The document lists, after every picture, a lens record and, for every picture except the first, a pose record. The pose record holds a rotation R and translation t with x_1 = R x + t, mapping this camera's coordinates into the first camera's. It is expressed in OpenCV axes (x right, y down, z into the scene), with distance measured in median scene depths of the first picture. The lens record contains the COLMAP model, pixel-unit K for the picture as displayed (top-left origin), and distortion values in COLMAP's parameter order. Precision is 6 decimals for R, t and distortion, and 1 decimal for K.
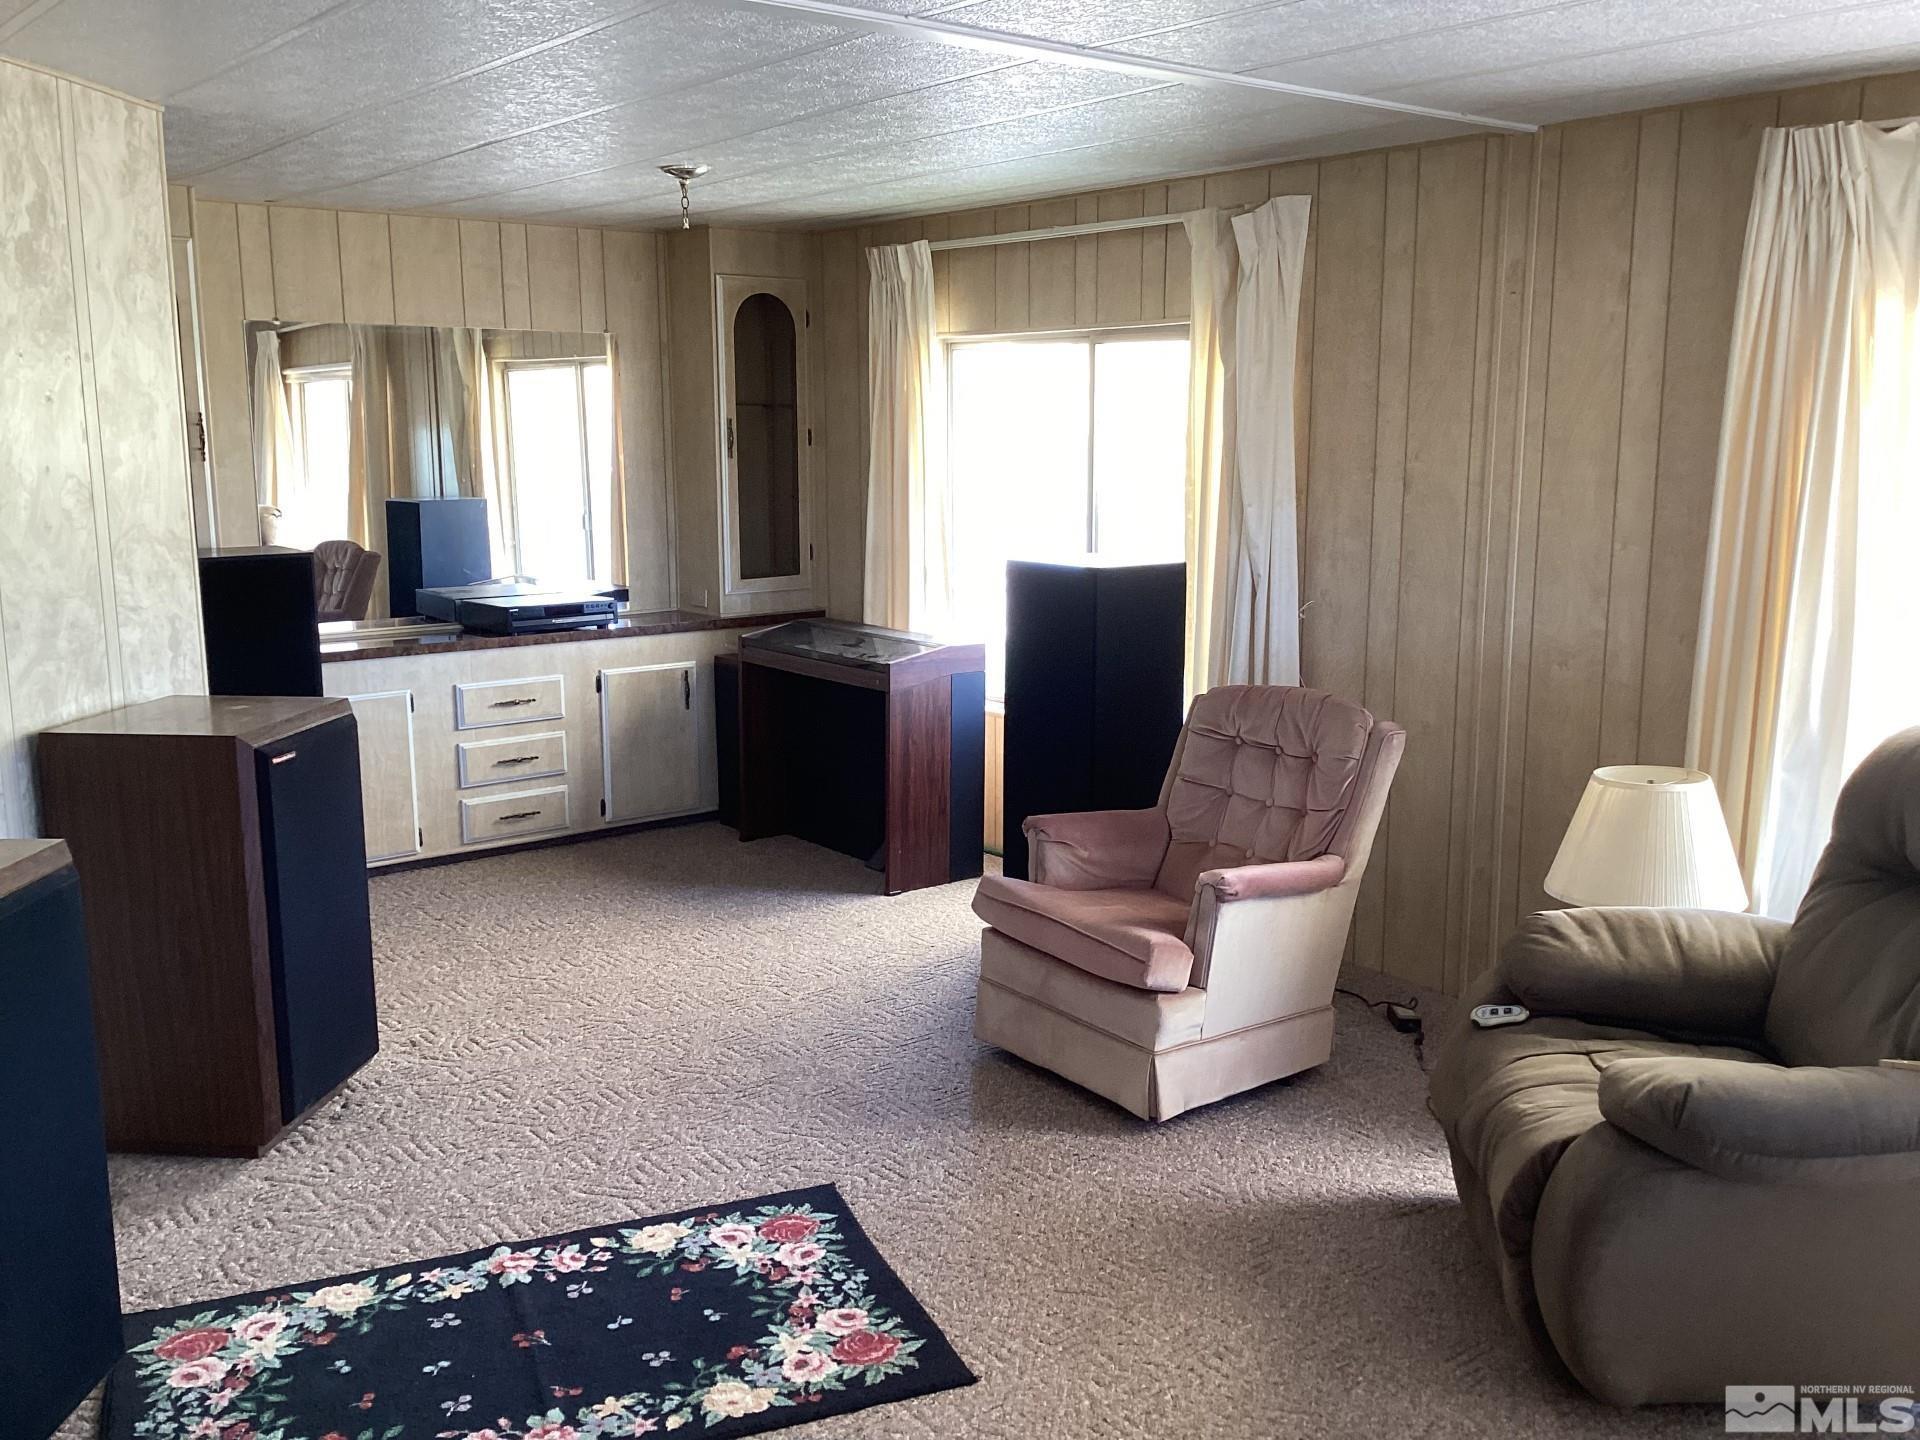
lens RADIAL K [[1724.4, 0, 960.4], [0, 1724.4, 721.6], [0, 0, 1]] dist [0.054290, -0.068779]
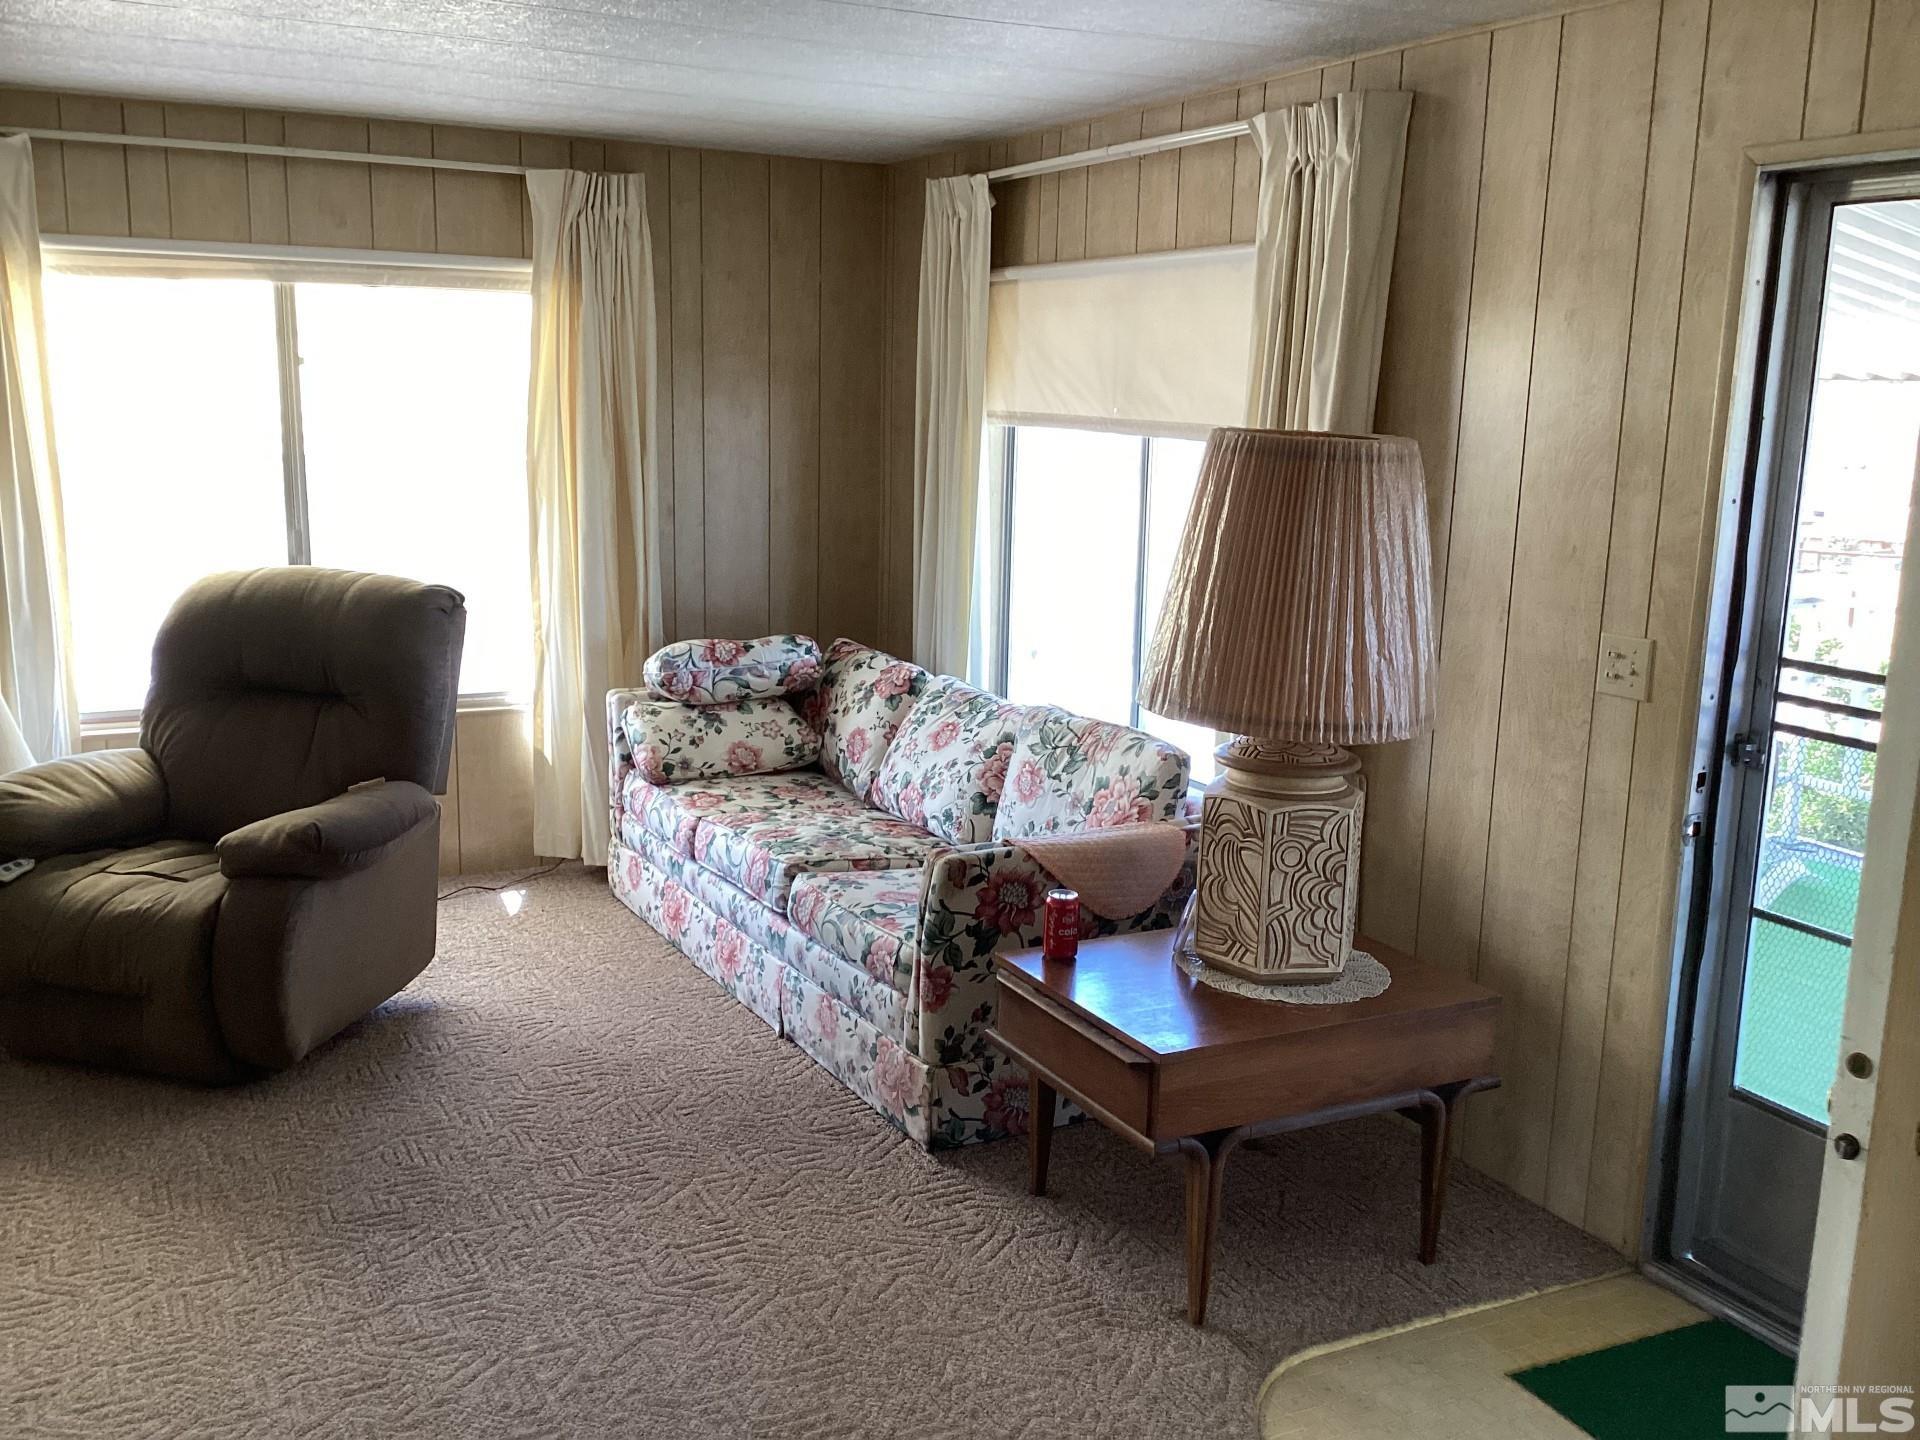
lens RADIAL K [[1724.4, 0, 959.9], [0, 1724.4, 721.9], [0, 0, 1]] dist [0.054290, -0.068779]
pose [[0.196694, -0.184612, 0.962928, -0.712279], [0.147806, 0.976473, 0.157017, -0.021065], [-0.969260, 0.111442, 0.219353, 0.105439]]
